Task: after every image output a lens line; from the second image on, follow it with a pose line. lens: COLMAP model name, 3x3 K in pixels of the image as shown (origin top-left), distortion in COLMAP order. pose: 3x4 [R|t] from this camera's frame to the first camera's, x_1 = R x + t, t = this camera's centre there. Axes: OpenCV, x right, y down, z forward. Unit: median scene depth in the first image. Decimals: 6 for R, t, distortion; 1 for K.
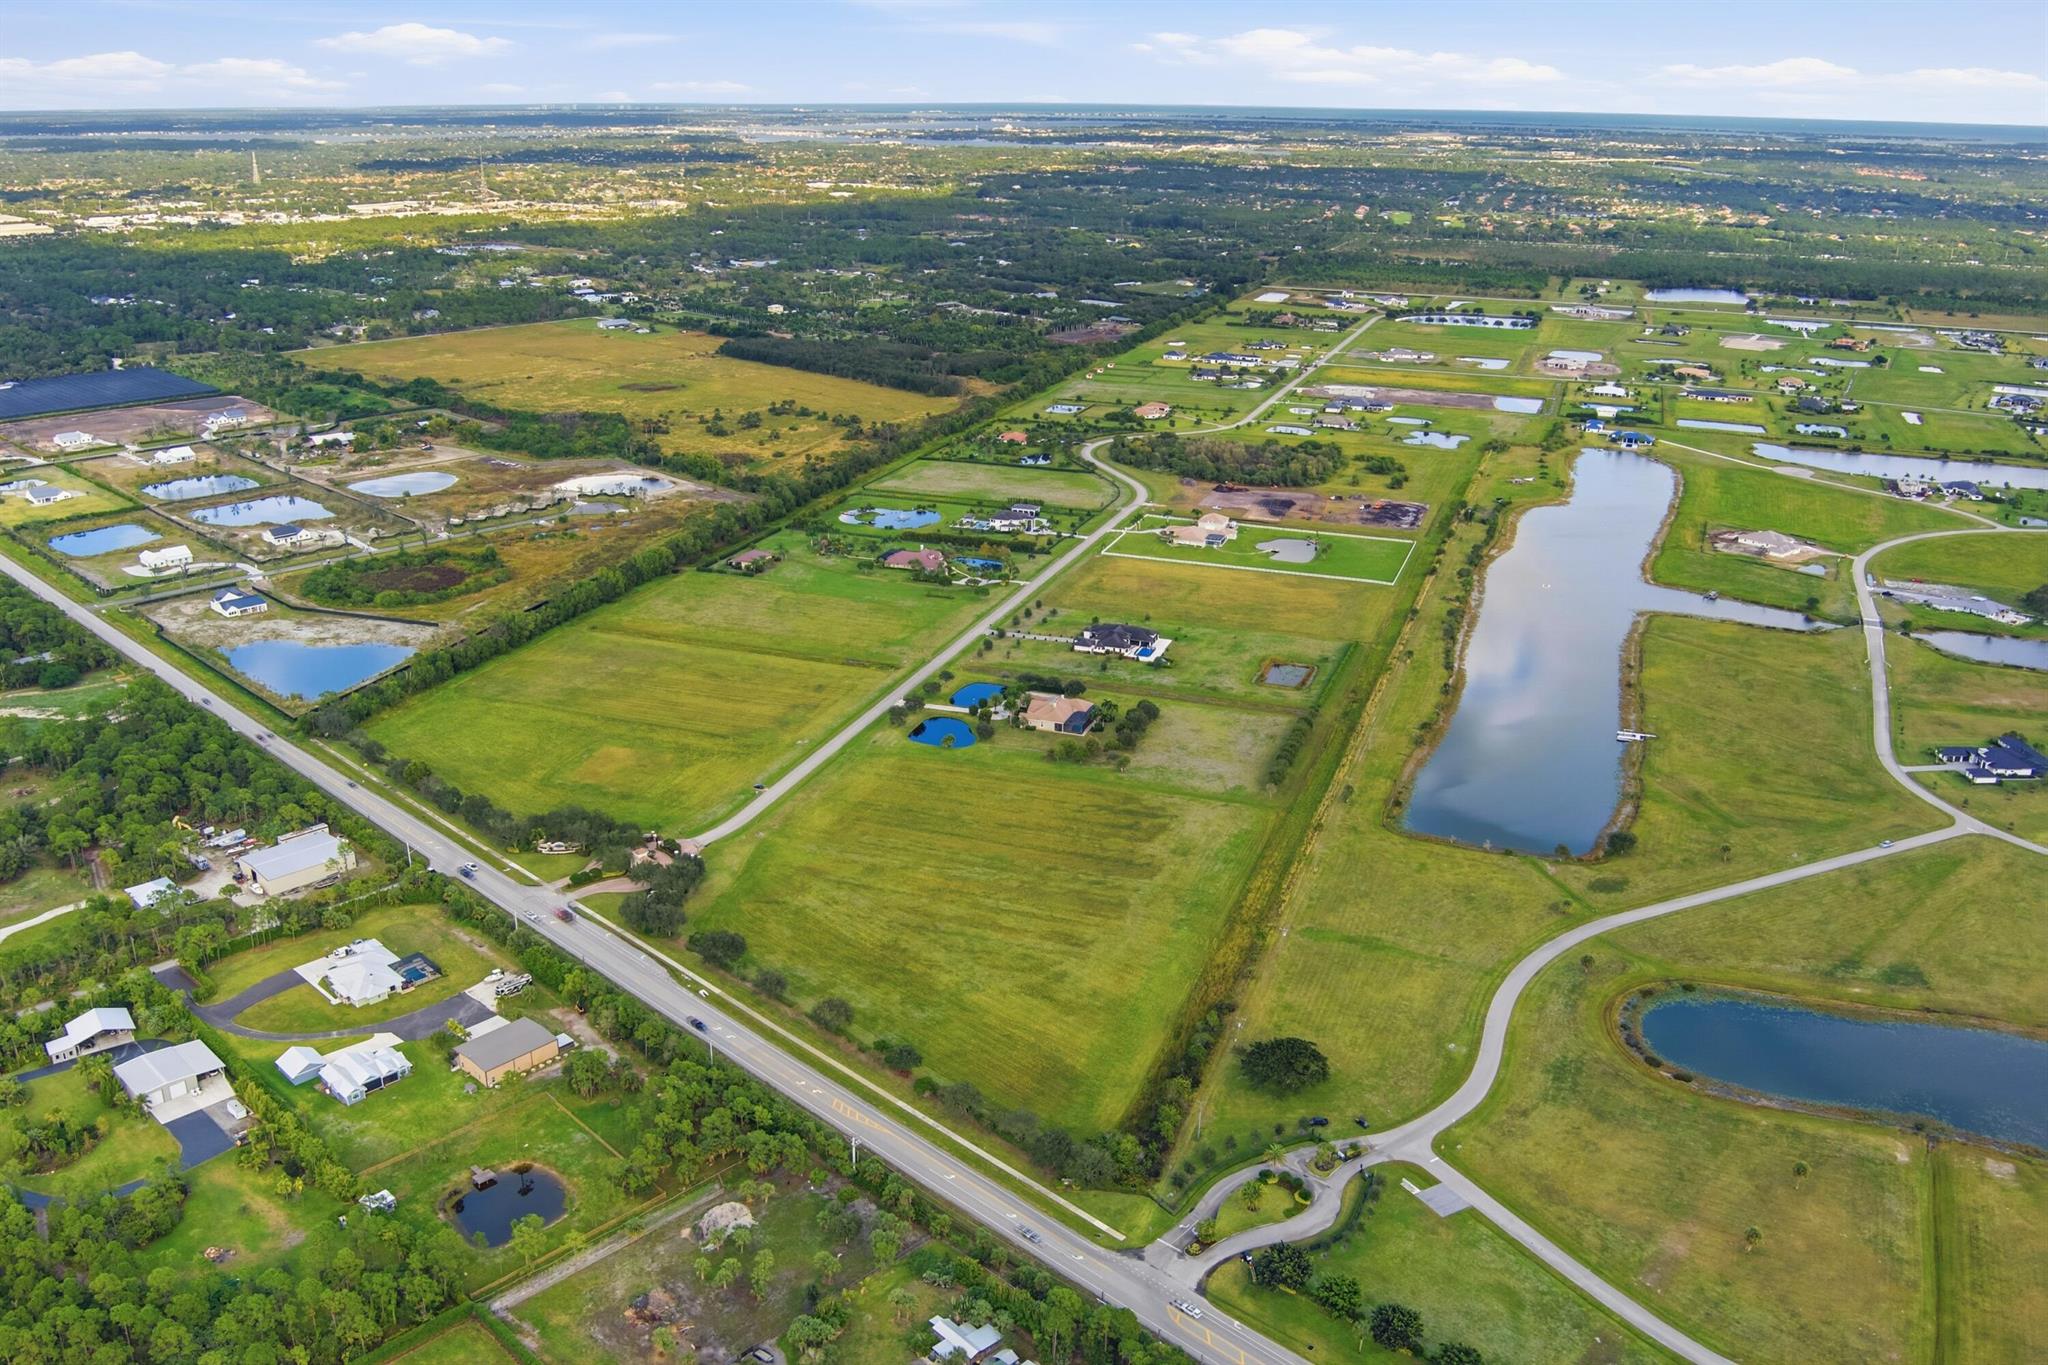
lens RADIAL K [[1652.7, 0, 1021.9], [0, 1652.7, 691.1], [0, 0, 1]] dist [-0.063342, 0.002947]
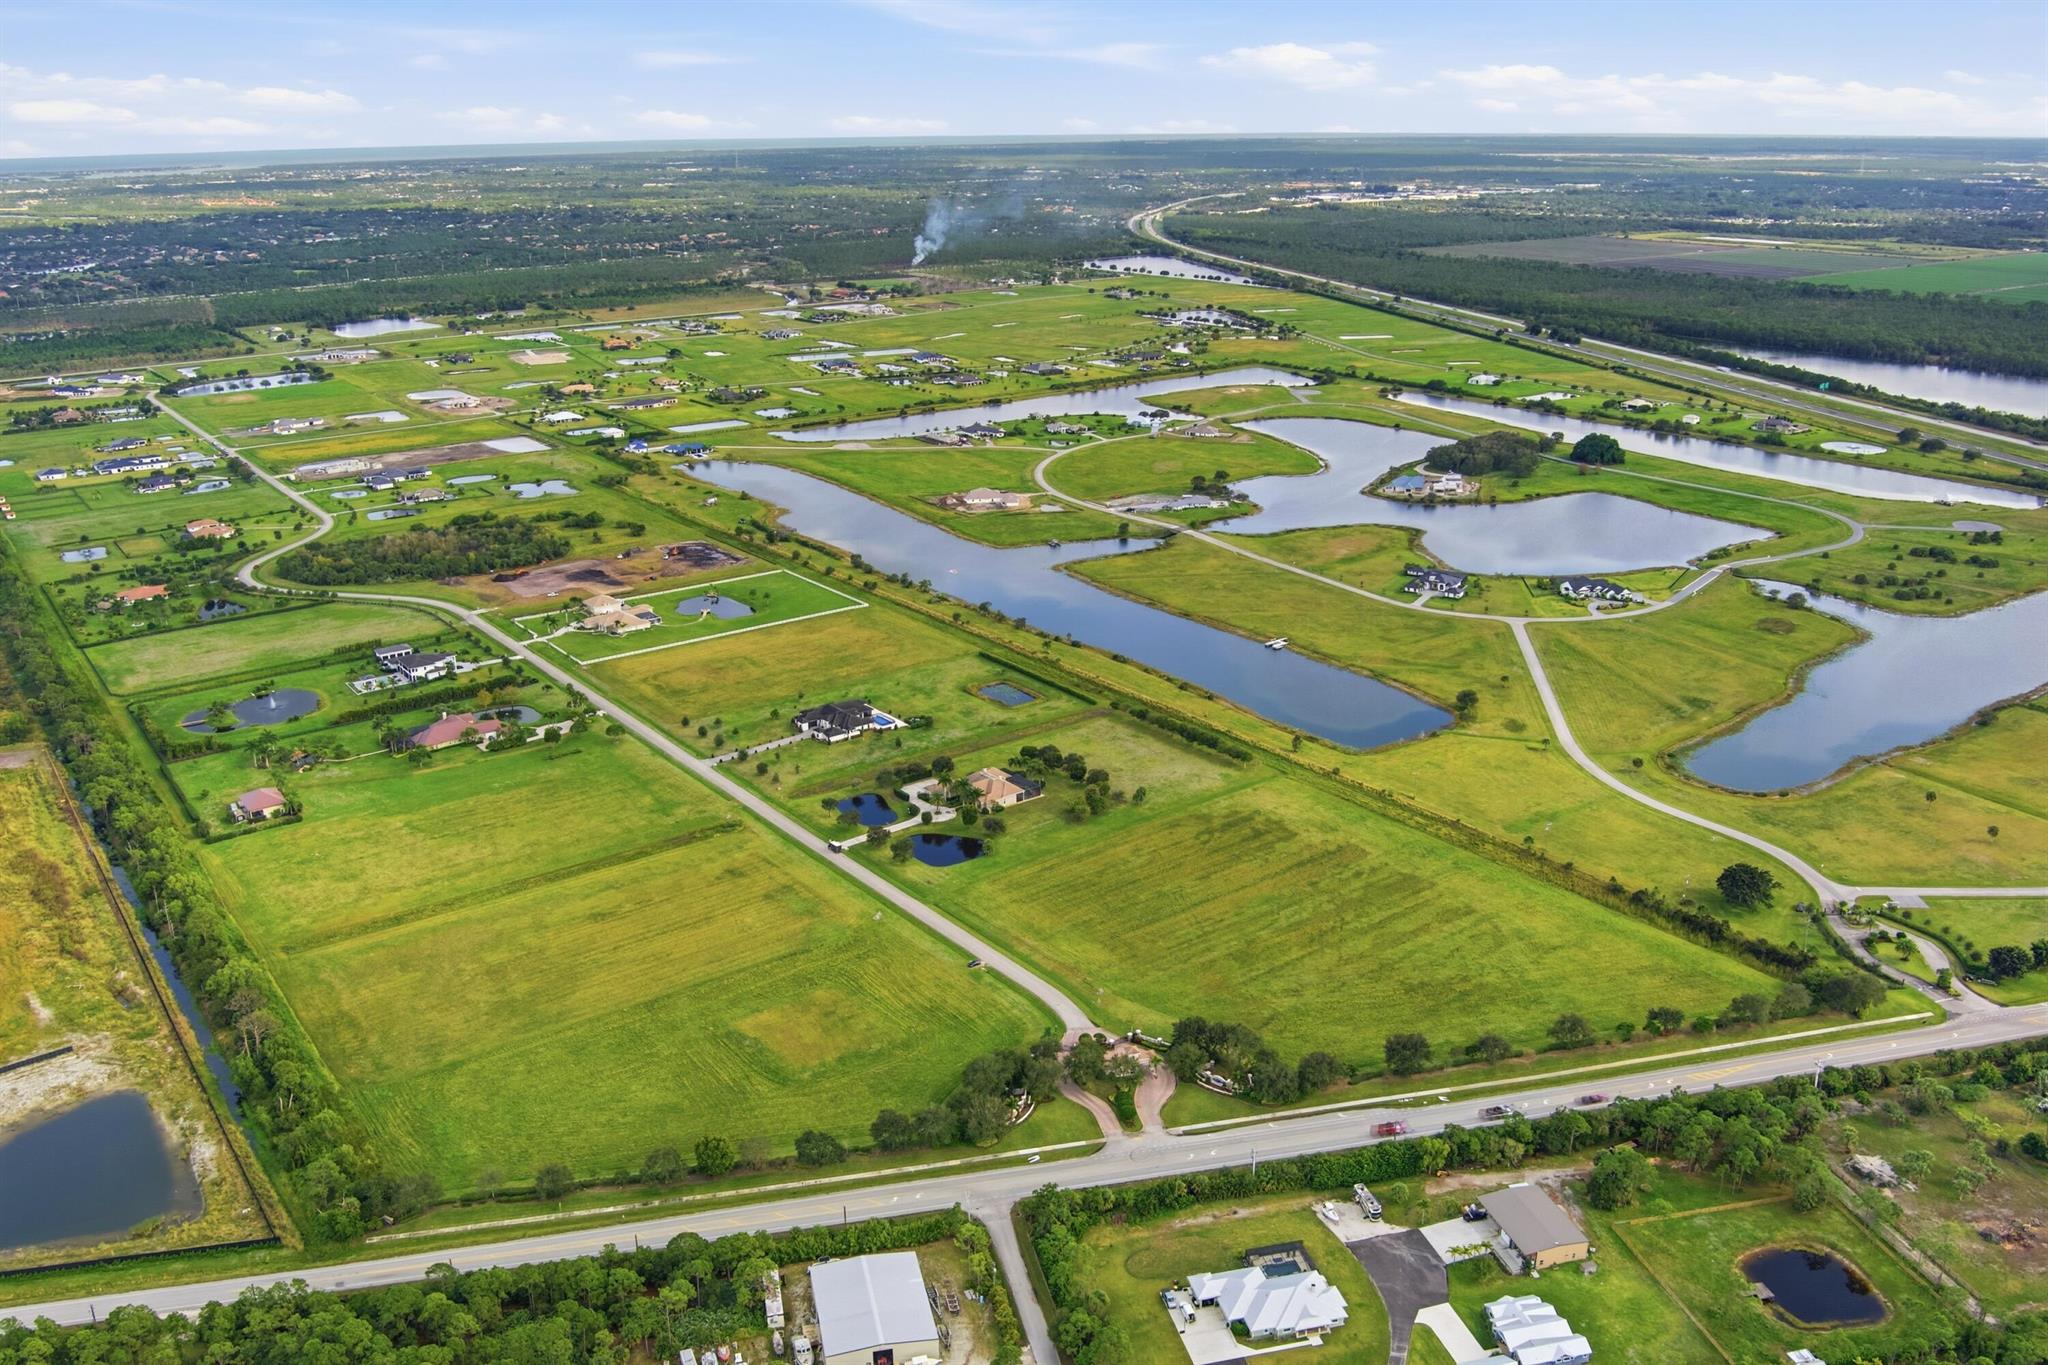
lens RADIAL K [[1652.7, 0, 1022.9], [0, 1652.7, 681.2], [0, 0, 1]] dist [-0.063342, 0.002947]
pose [[0.545275, -0.284478, 0.788510, -0.986562], [0.303196, 0.943899, 0.130871, -0.229905], [-0.781503, 0.167713, 0.600937, 0.599242]]
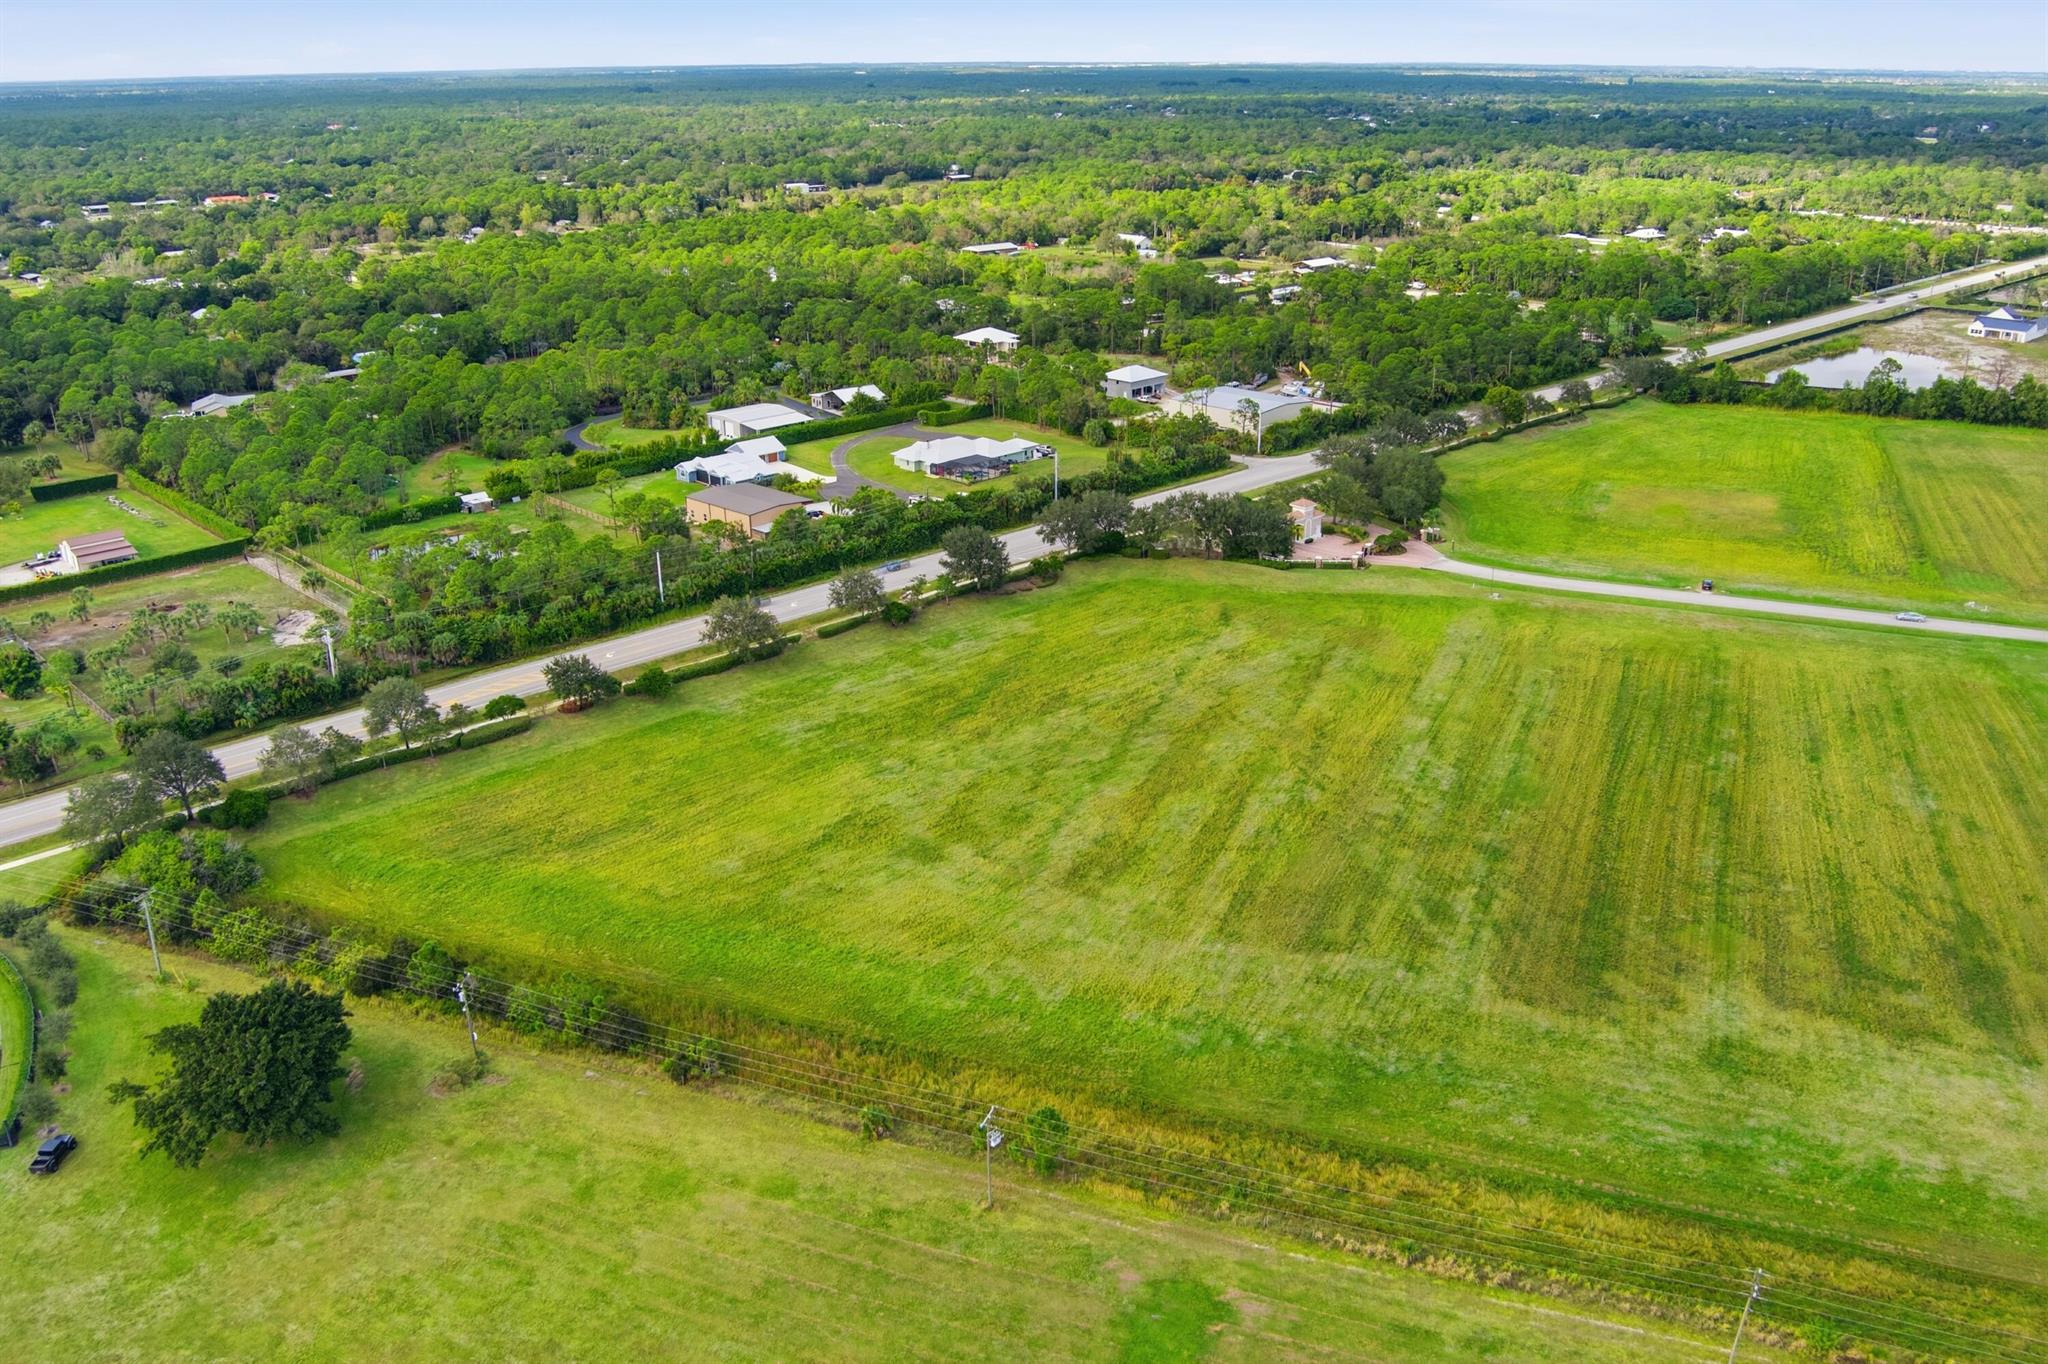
lens RADIAL K [[1652.7, 0, 1041.5], [0, 1652.7, 676.5], [0, 0, 1]] dist [-0.063342, 0.002947]
pose [[-0.018678, 0.348191, -0.937238, 0.413656], [-0.339407, 0.879529, 0.333515, -0.018137], [0.940454, 0.324334, 0.101750, 1.002005]]
